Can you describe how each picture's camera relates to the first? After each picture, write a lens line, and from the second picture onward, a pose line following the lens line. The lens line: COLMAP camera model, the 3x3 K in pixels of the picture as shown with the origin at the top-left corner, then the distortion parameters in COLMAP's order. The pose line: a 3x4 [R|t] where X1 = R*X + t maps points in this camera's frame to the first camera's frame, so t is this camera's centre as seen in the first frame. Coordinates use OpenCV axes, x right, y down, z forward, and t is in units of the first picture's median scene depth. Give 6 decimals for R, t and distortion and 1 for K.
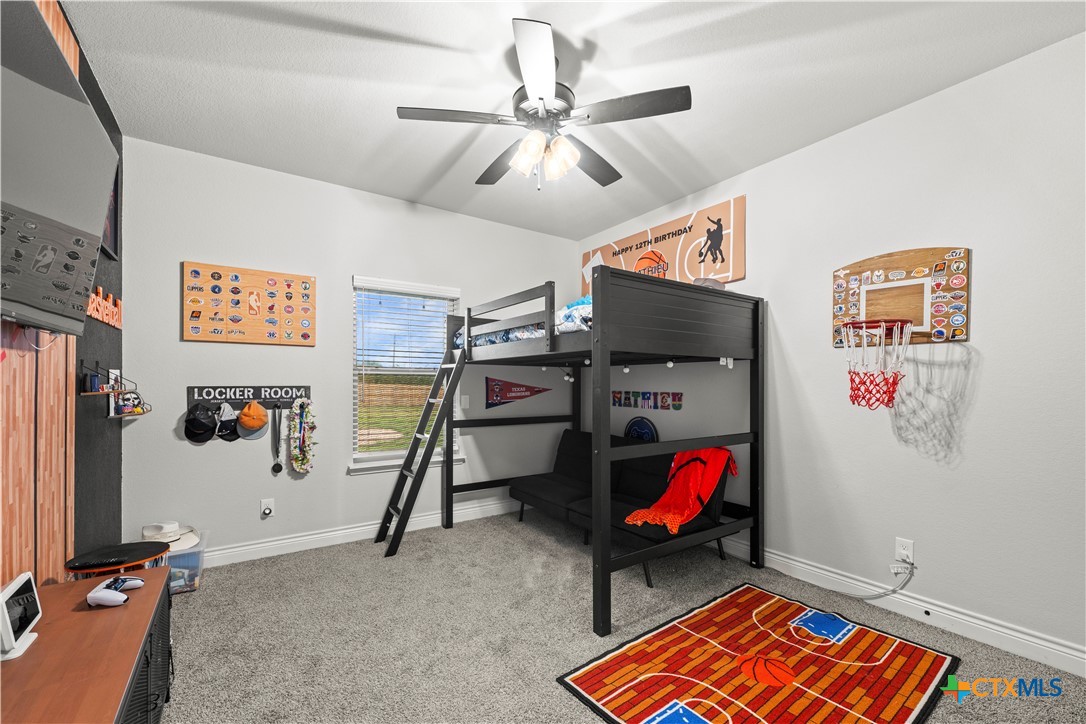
lens RADIAL K [[444.9, 0, 562.5], [0, 444.9, 381.8], [0, 0, 1]] dist [0.000364, -0.000348]
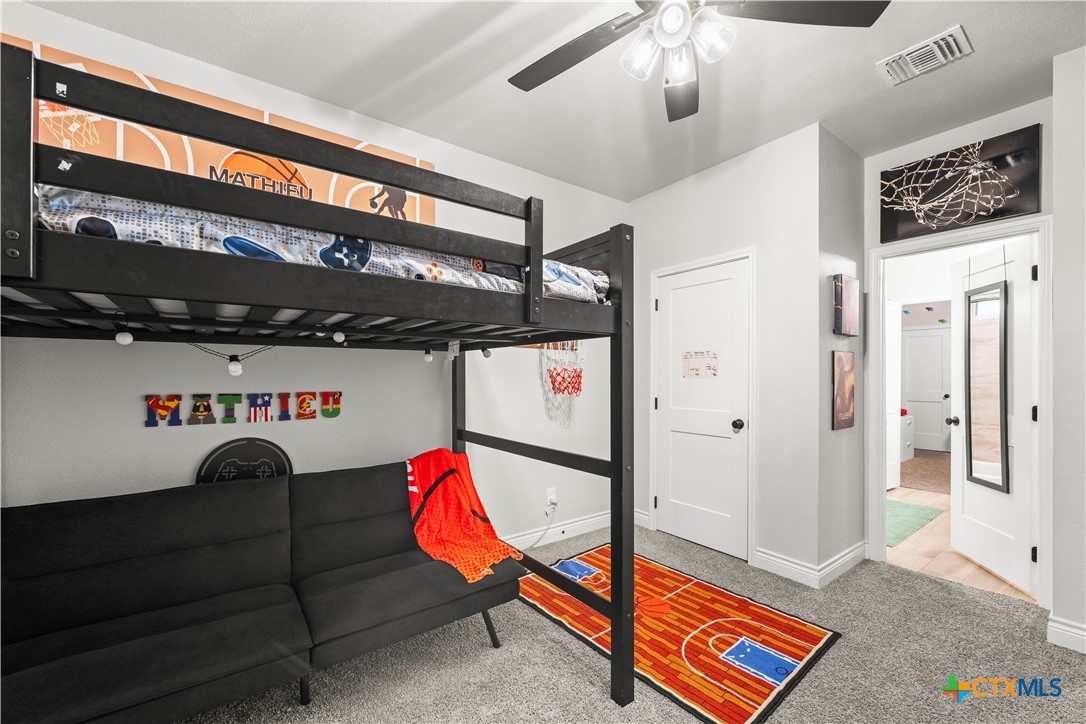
lens RADIAL K [[444.9, 0, 530.6], [0, 444.9, 376.0], [0, 0, 1]] dist [0.000364, -0.000348]
pose [[-0.000532, -0.003405, 0.999994, -0.415477], [-0.002658, 0.999991, 0.003404, -0.002269], [-0.999996, -0.002656, -0.000541, 0.703661]]
